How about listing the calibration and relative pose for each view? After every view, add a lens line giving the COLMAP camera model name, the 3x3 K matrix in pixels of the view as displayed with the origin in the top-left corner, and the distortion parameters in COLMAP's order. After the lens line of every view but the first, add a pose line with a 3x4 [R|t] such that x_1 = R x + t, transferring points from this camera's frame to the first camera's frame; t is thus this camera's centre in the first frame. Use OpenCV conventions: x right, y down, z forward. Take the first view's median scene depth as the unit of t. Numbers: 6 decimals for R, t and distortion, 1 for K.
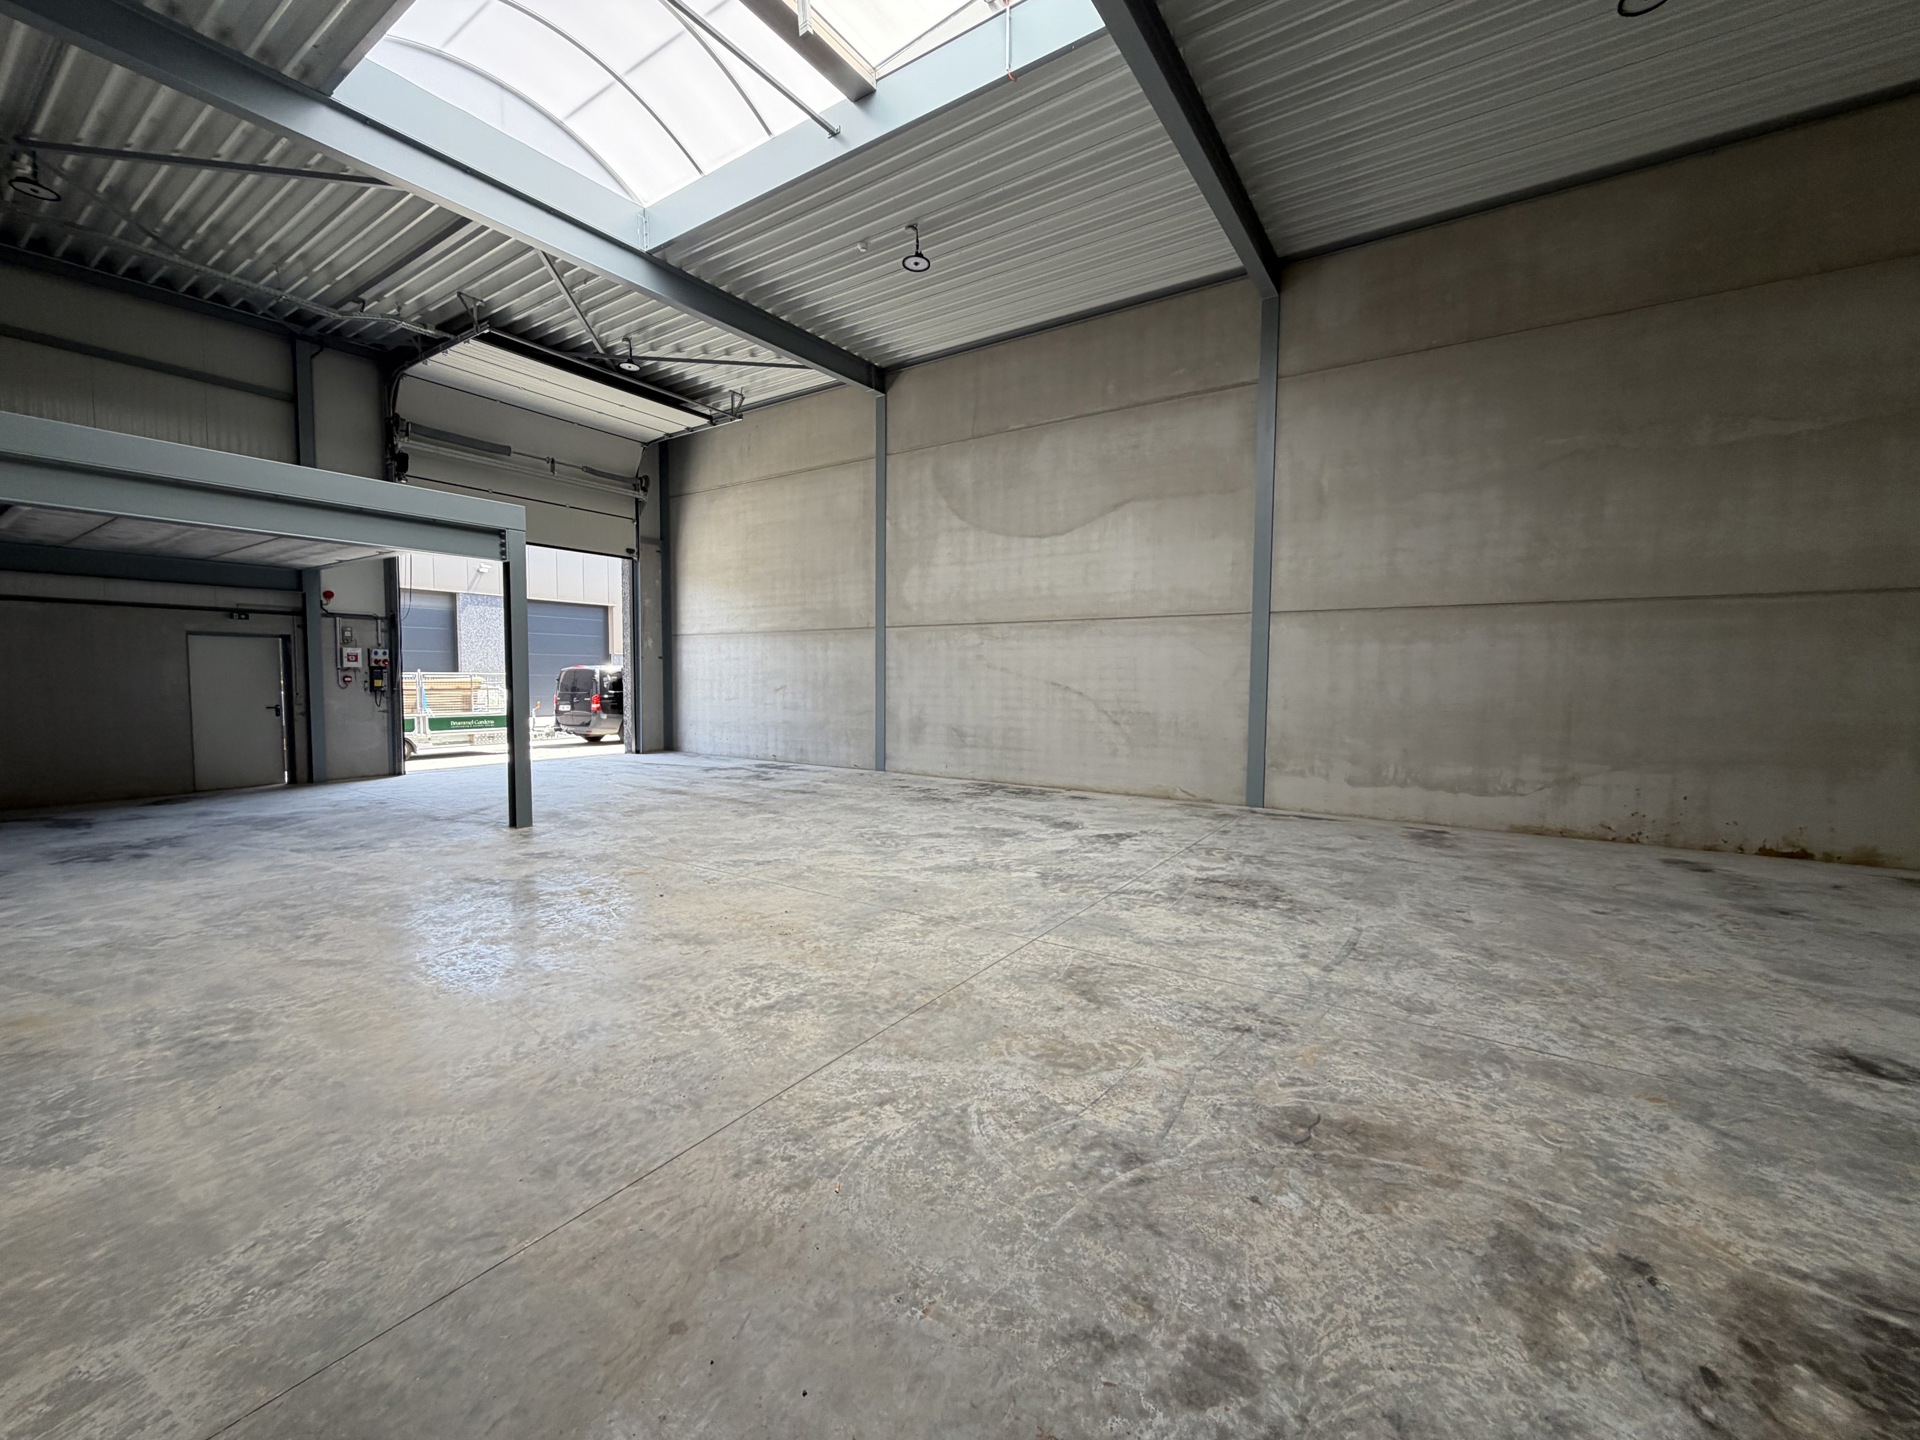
lens RADIAL K [[764.8, 0, 957.5], [0, 764.8, 720.1], [0, 0, 1]] dist [-0.000416, 0.000396]
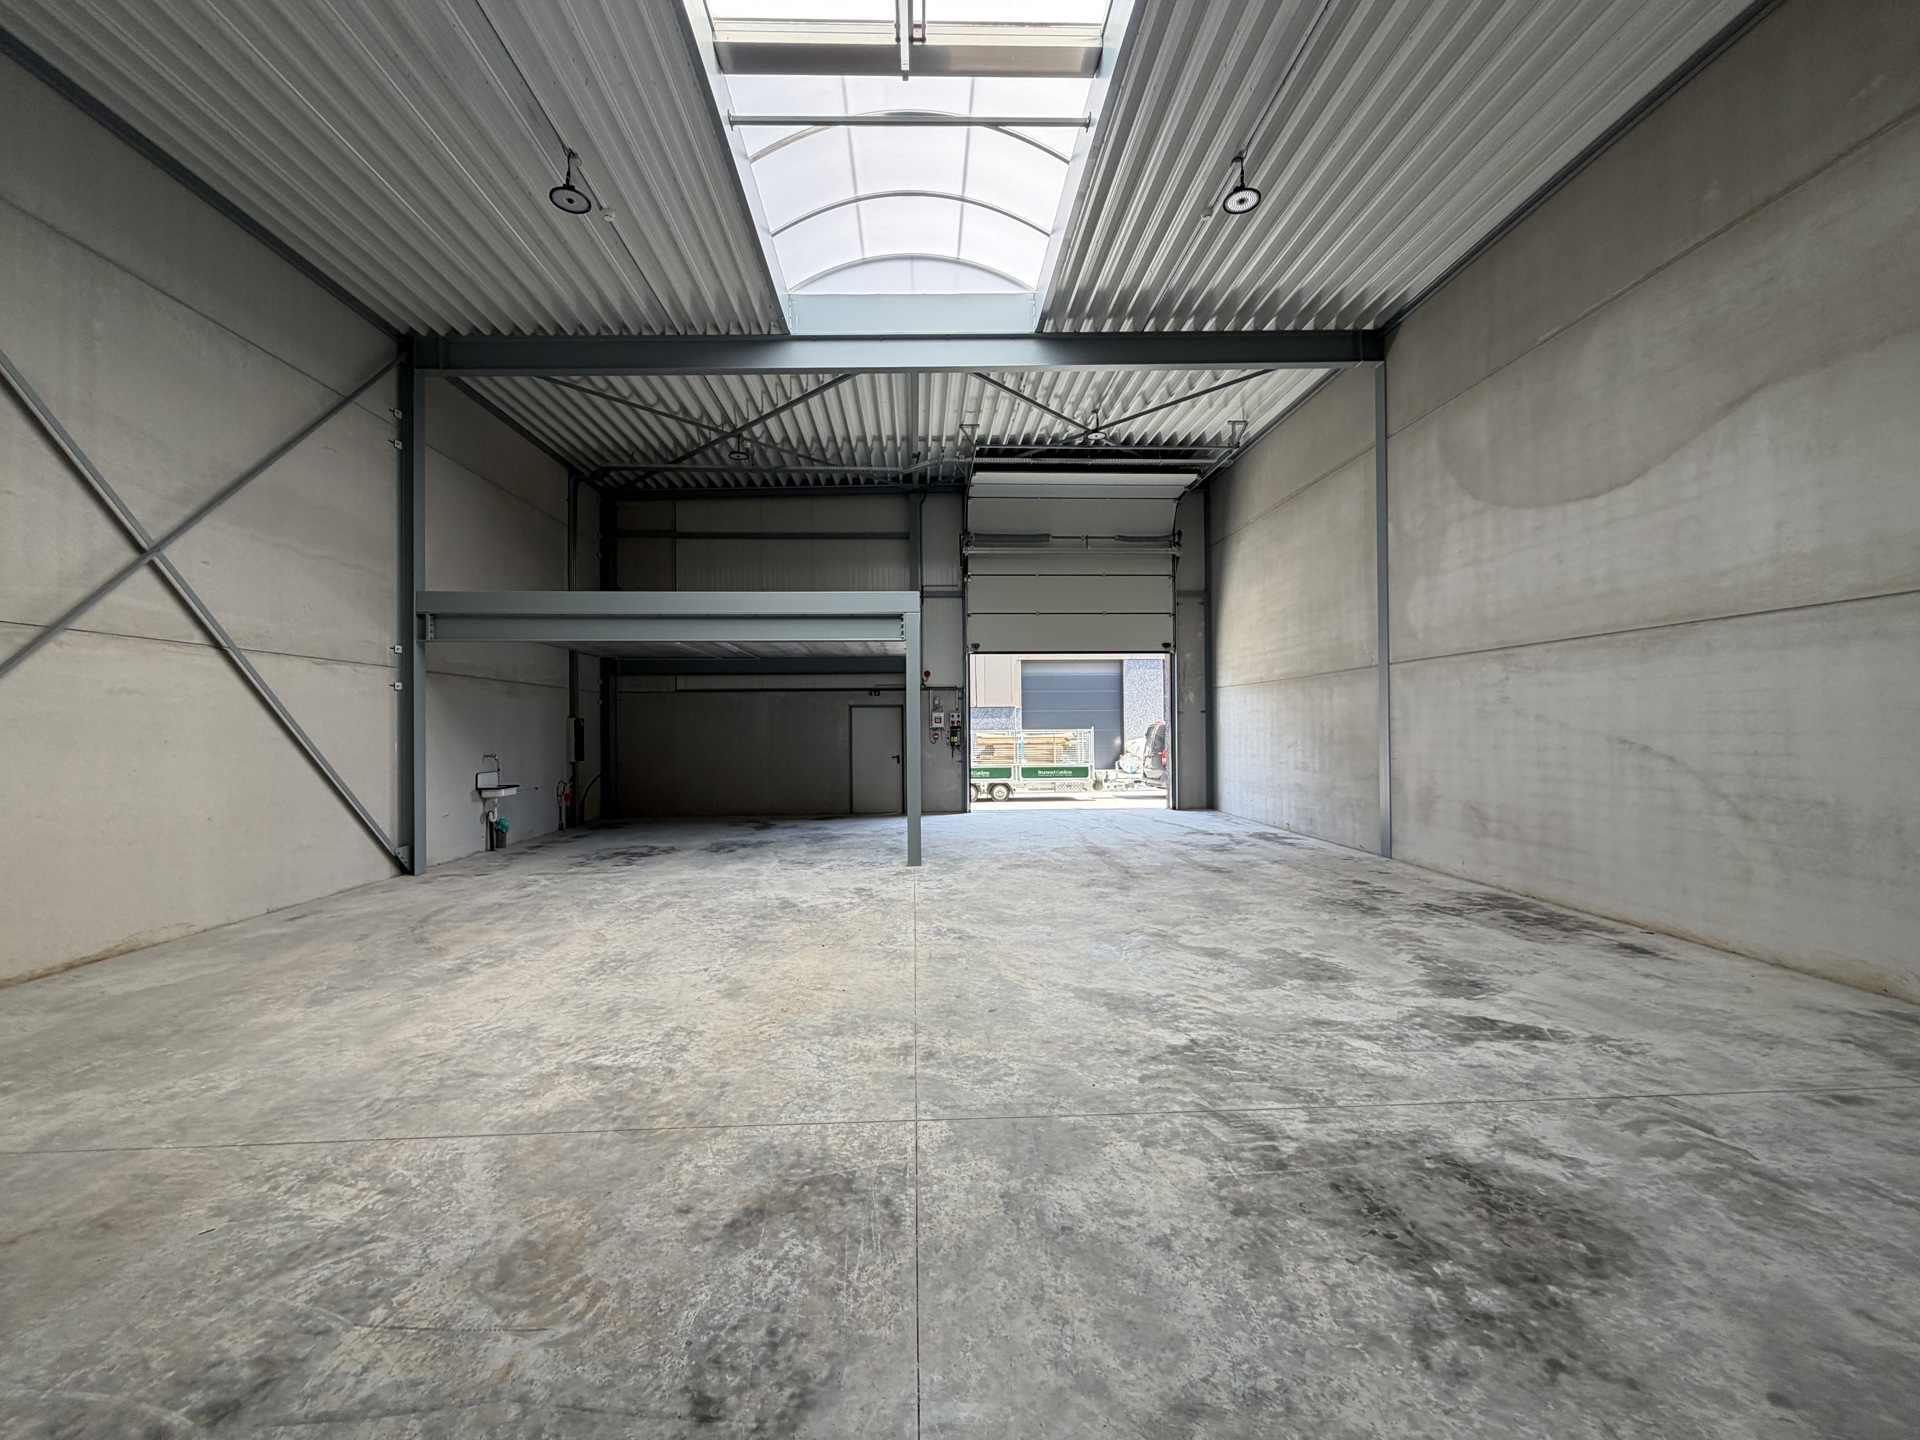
lens RADIAL K [[764.8, 0, 957.5], [0, 764.8, 720.1], [0, 0, 1]] dist [-0.000416, 0.000396]
pose [[0.595731, -0.020306, -0.802927, 0.364077], [-0.033778, 0.998163, -0.050305, -0.021602], [0.802473, 0.057090, 0.593951, 0.317658]]
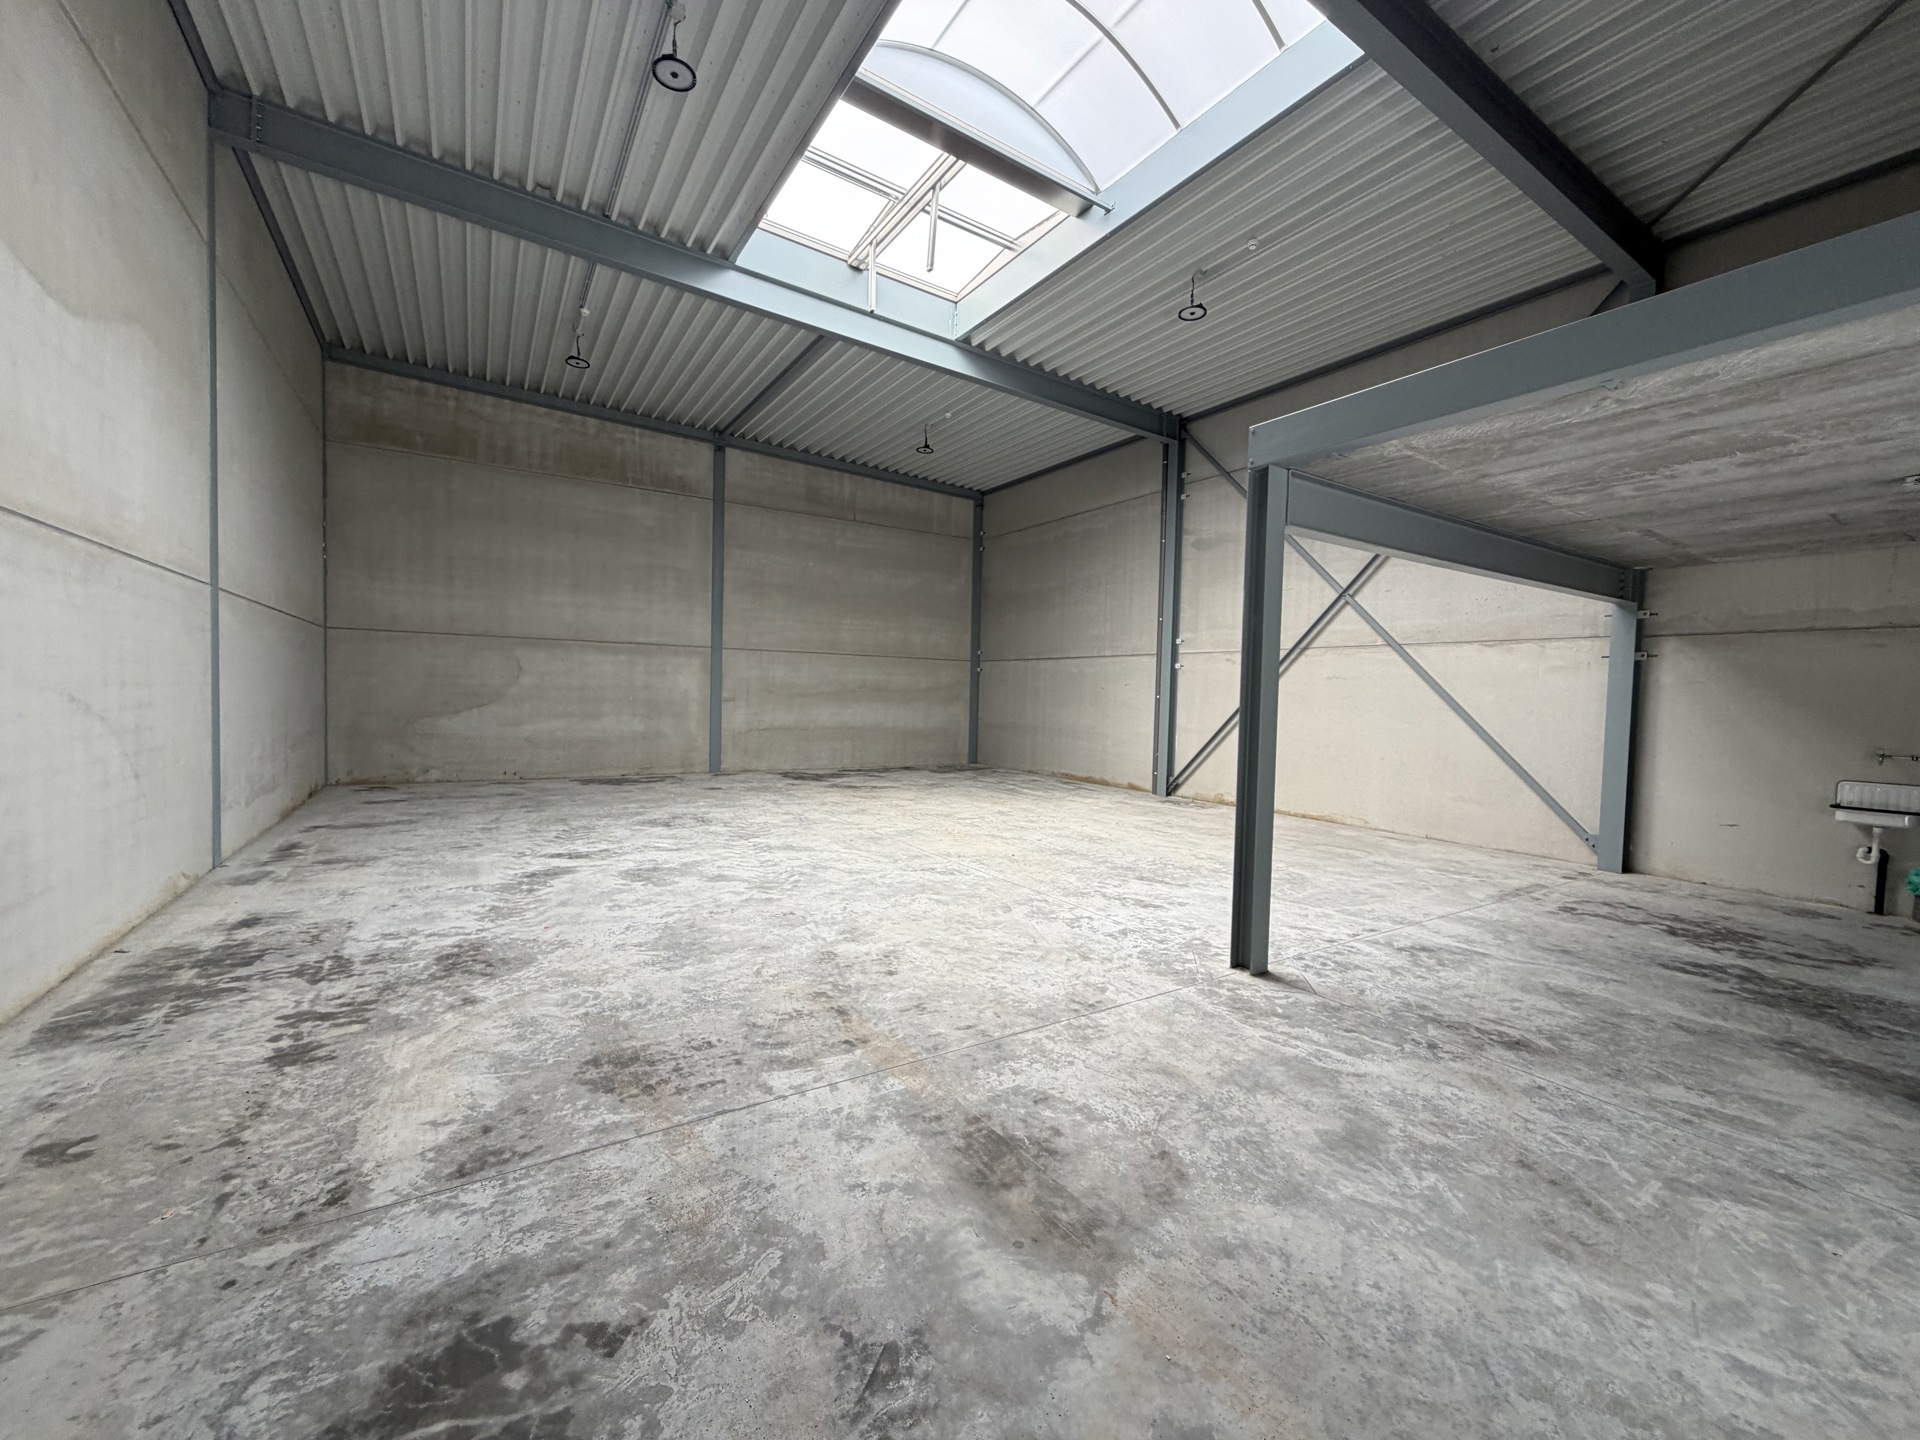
lens RADIAL K [[764.8, 0, 957.5], [0, 764.8, 720.1], [0, 0, 1]] dist [-0.000416, 0.000396]
pose [[-0.913731, -0.045258, 0.403792, -0.537945], [-0.008506, 0.995690, 0.092350, -0.094528], [-0.406232, 0.080948, -0.910178, 1.458780]]
